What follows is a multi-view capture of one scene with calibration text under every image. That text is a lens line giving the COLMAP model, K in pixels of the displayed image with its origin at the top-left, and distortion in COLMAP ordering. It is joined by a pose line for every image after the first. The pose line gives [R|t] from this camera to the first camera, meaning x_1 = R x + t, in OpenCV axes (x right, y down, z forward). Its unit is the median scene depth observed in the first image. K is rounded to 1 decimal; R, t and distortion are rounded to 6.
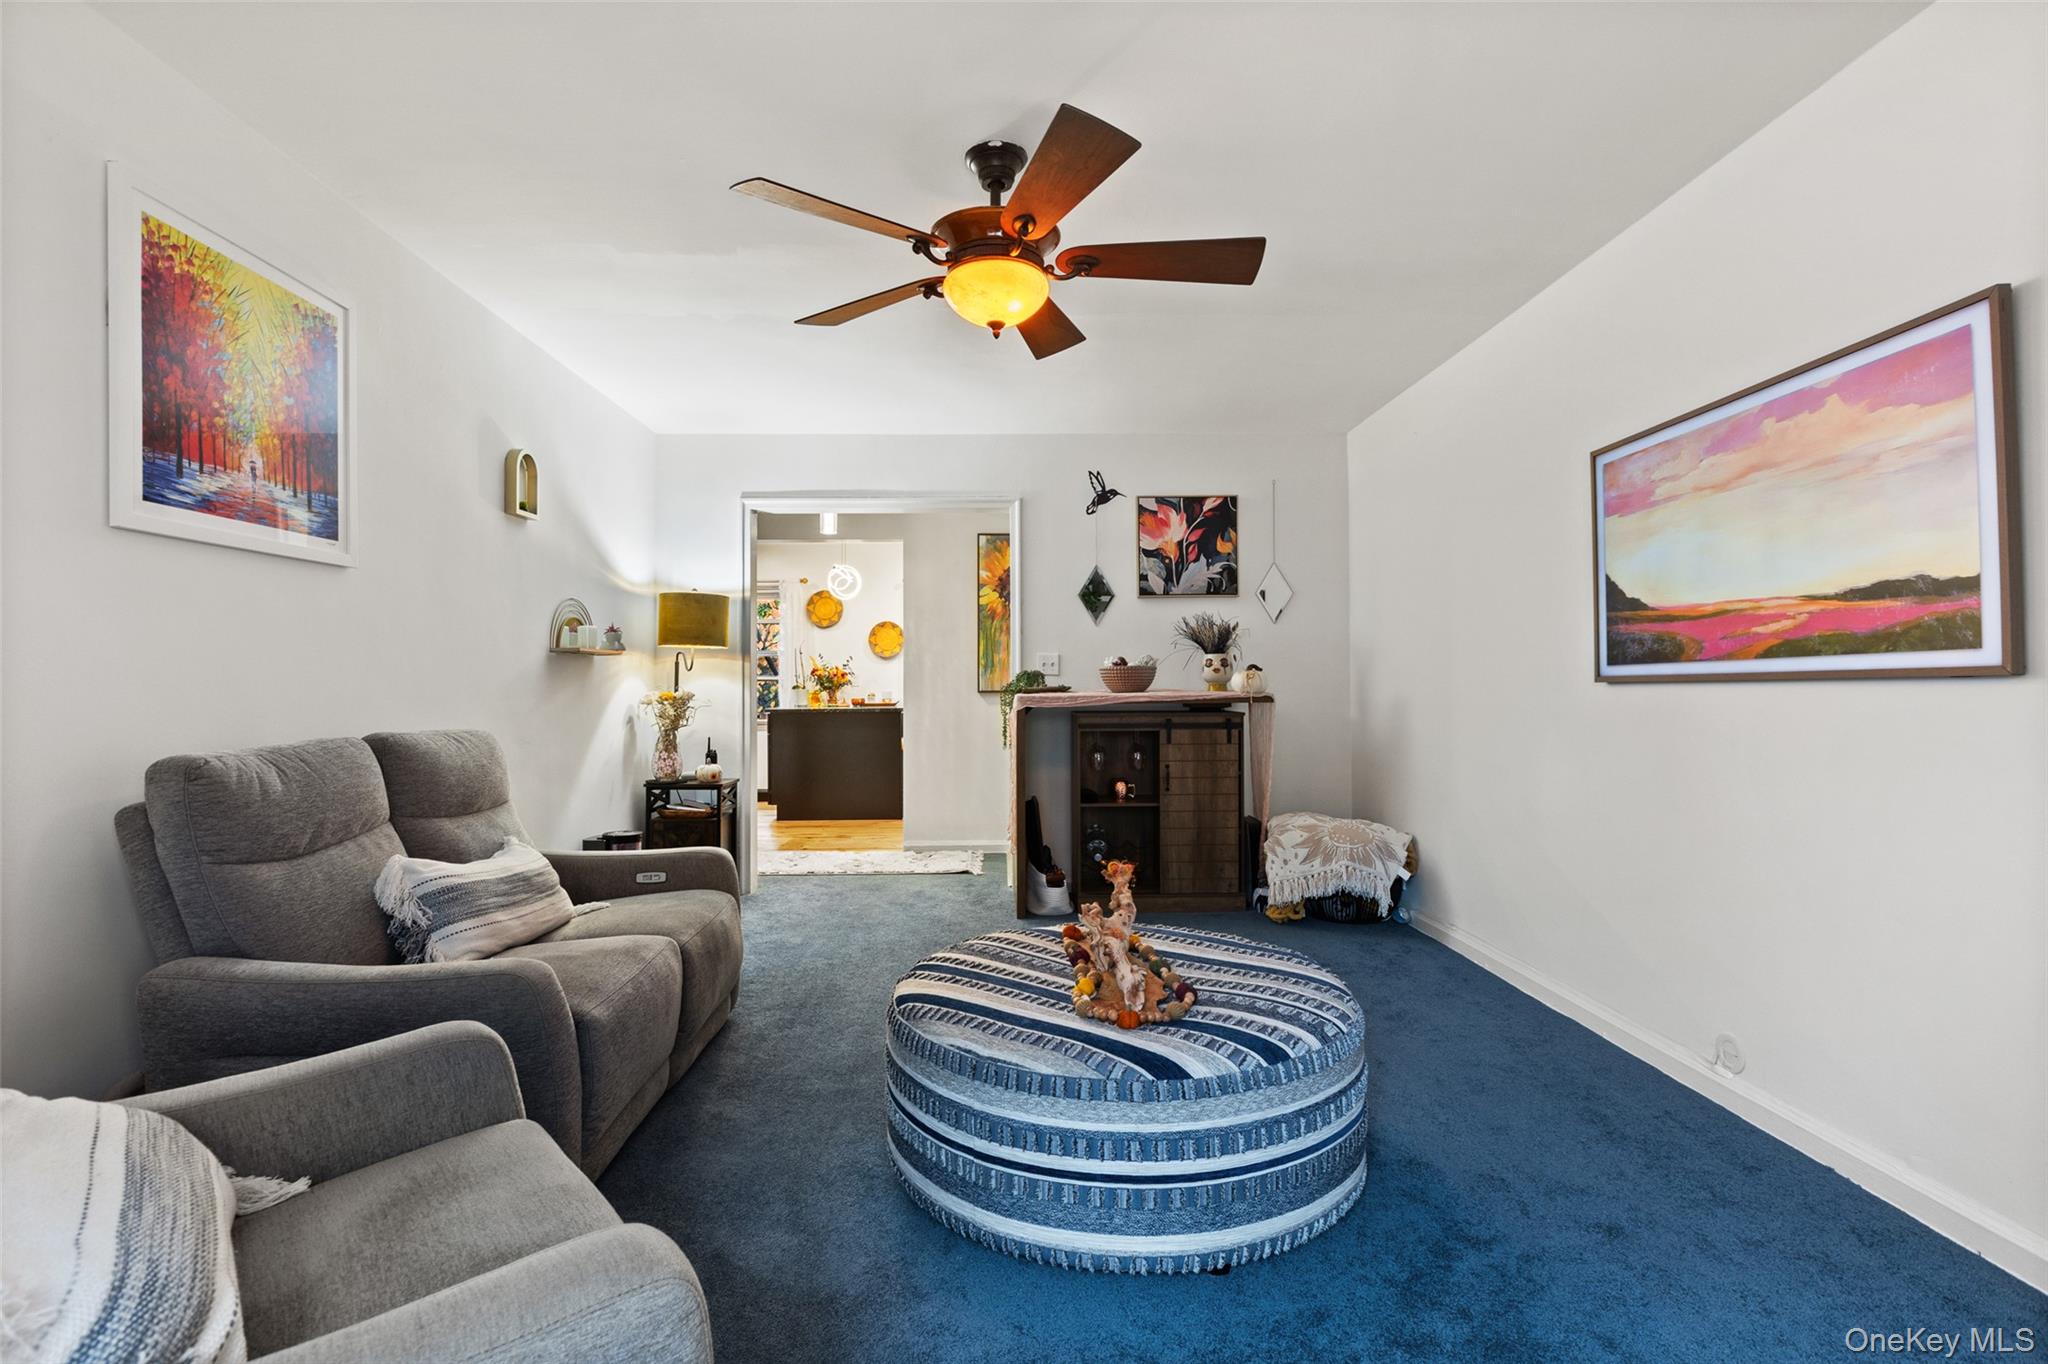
lens RADIAL K [[979.3, 0, 1024.0], [0, 979.3, 682.0], [0, 0, 1]] dist [-0.001758, 0.000748]
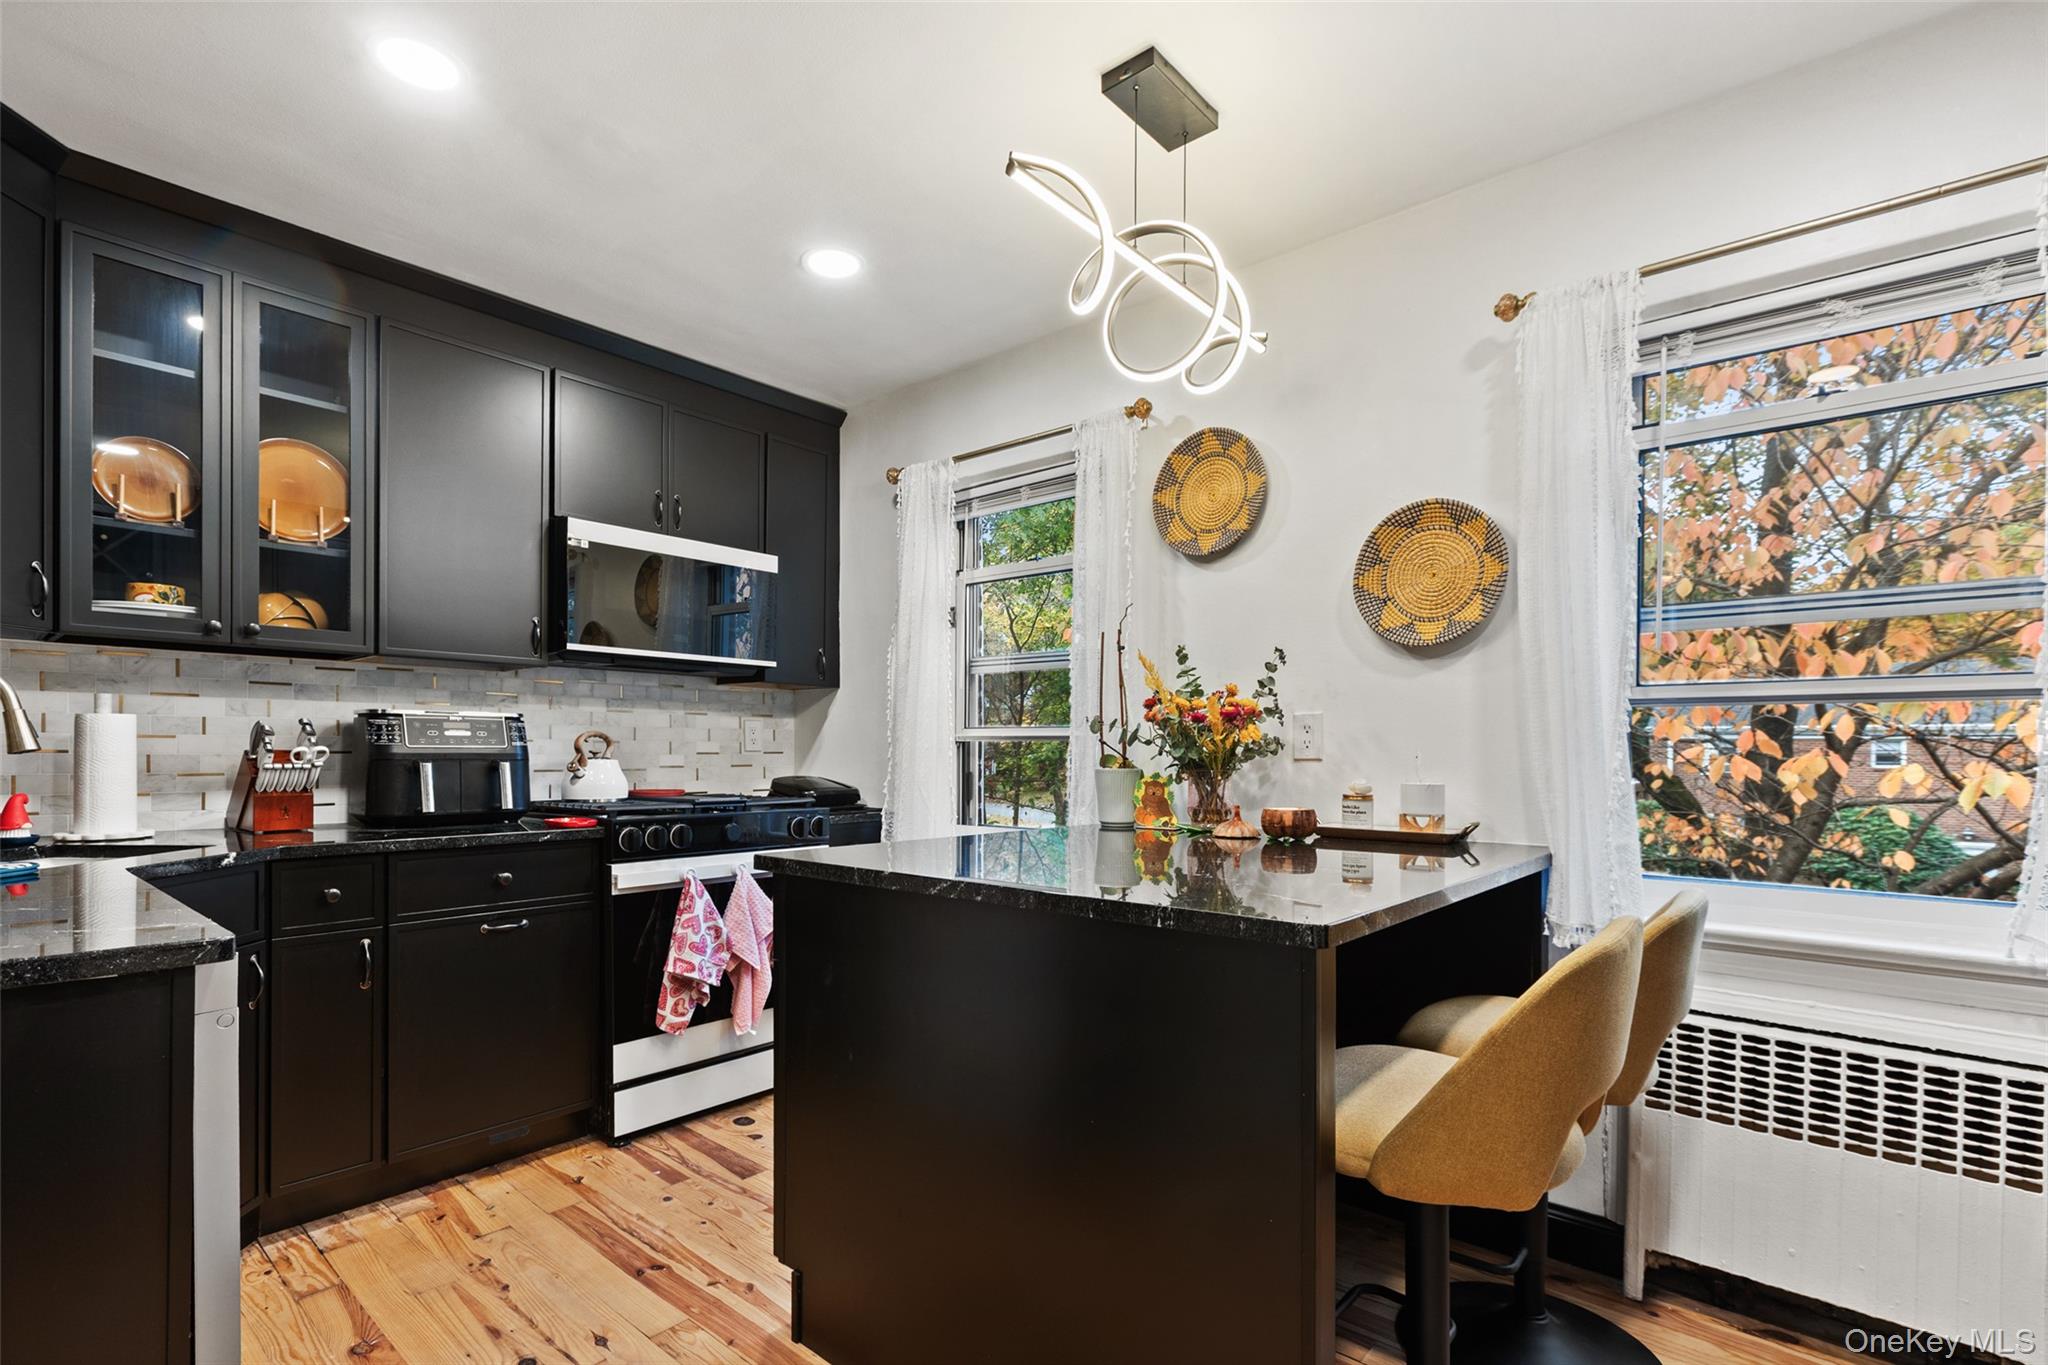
lens RADIAL K [[976.7, 0, 993.1], [0, 976.7, 758.2], [0, 0, 1]] dist [0.003163, -0.001132]
pose [[0.733082, 0.017831, -0.679907, -0.100665], [-0.008758, 0.999821, 0.016777, -0.000342], [0.680084, -0.006344, 0.733107, 1.448109]]
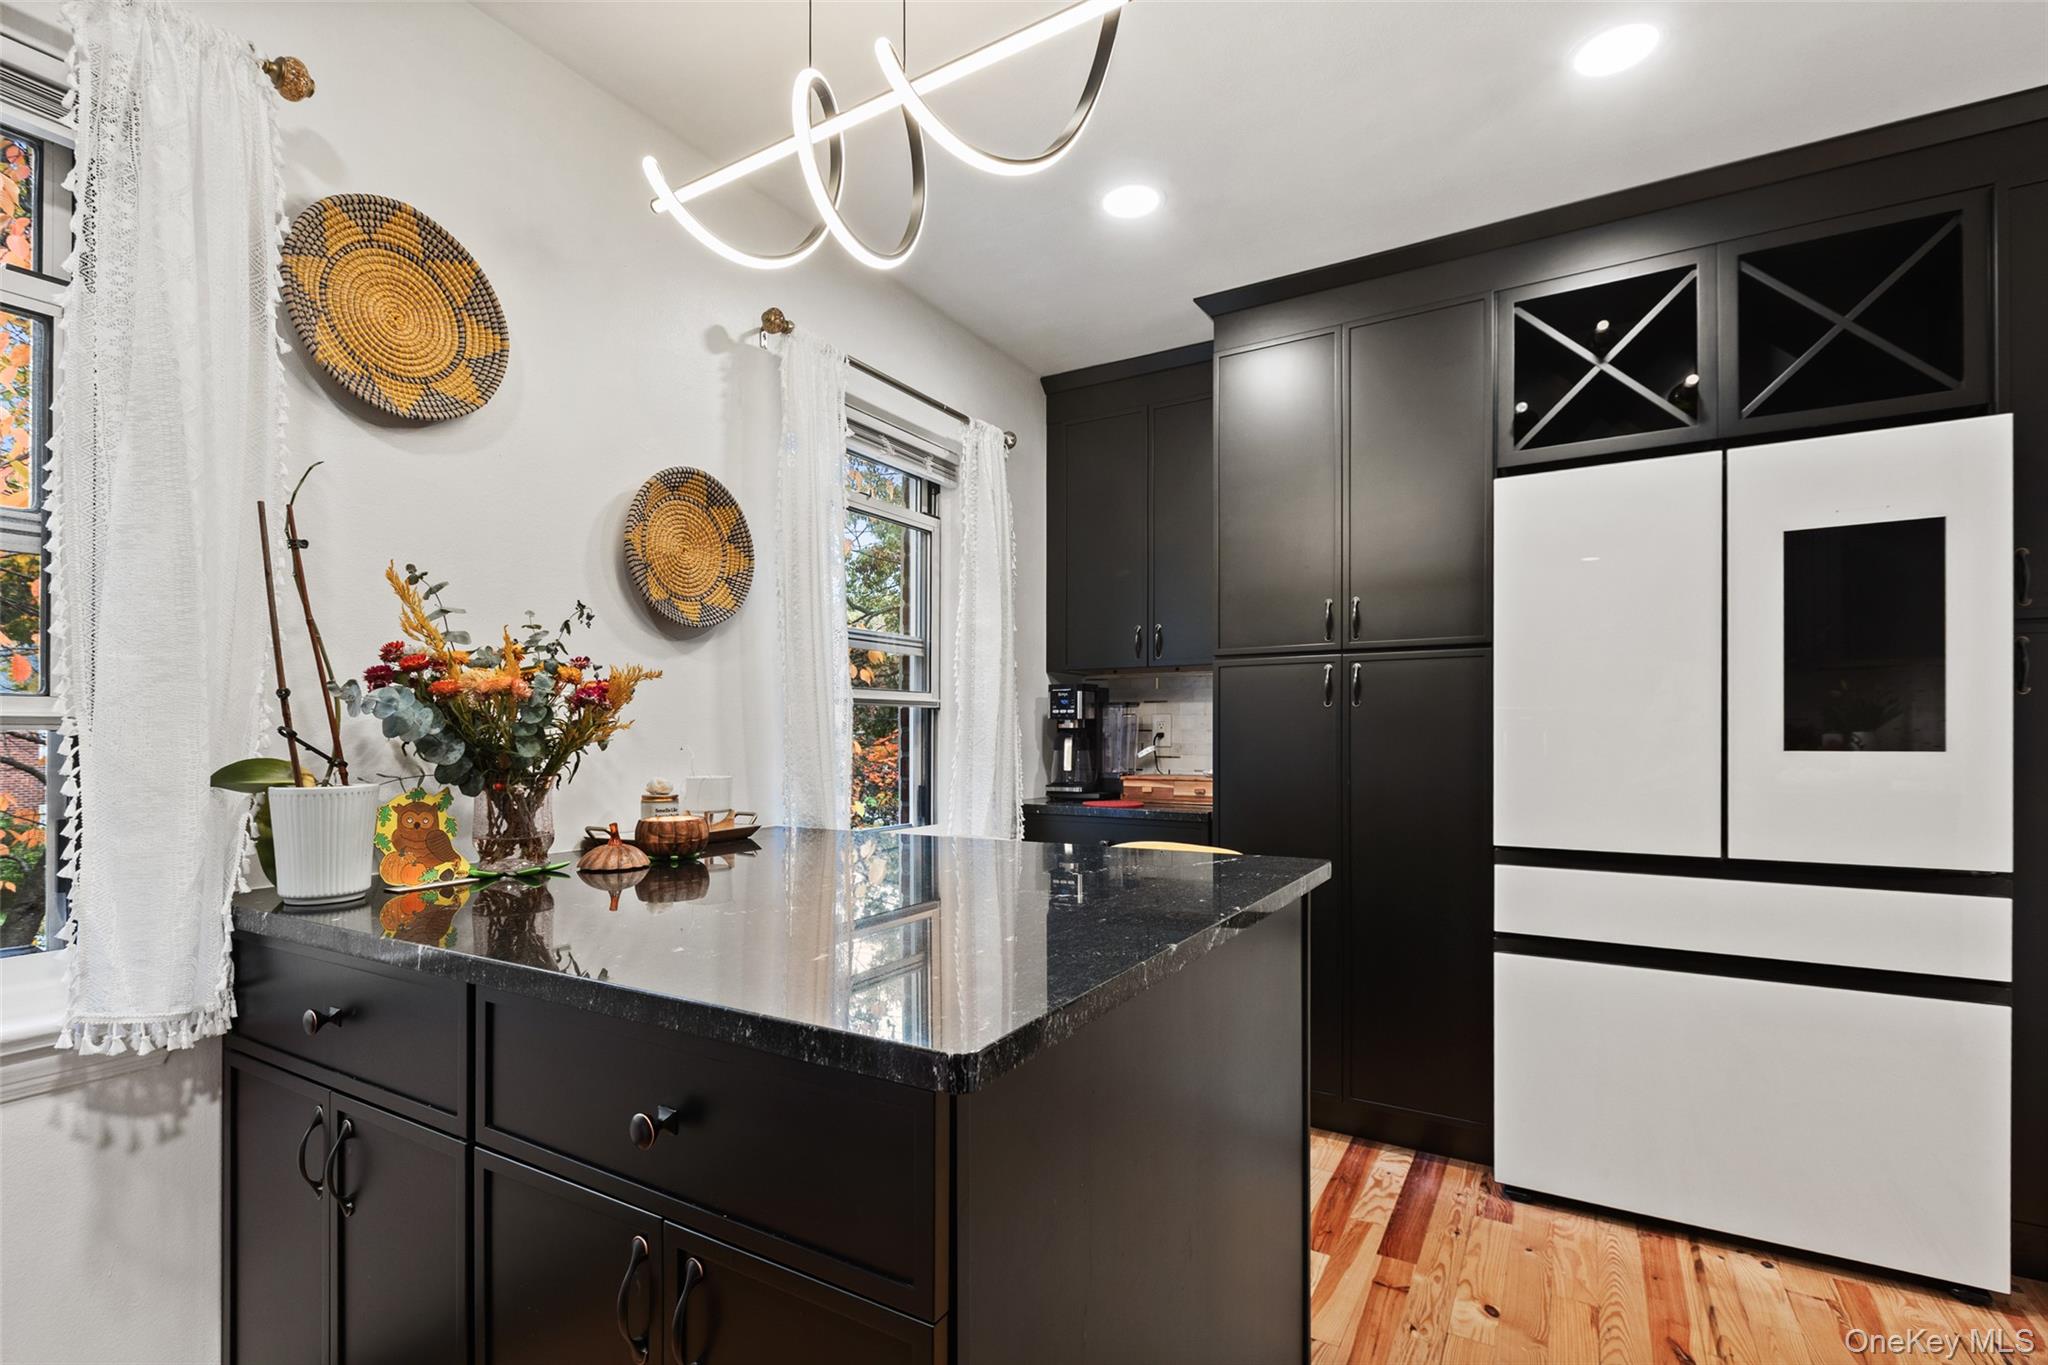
lens RADIAL K [[962.8, 0, 1024.6], [0, 962.8, 727.9], [0, 0, 1]] dist [0.011441, -0.000143]
pose [[0.512048, 0.009358, 0.858906, -0.571605], [-0.003947, 0.999956, -0.008542, -0.000676], [-0.858948, 0.000984, 0.512062, 1.593951]]
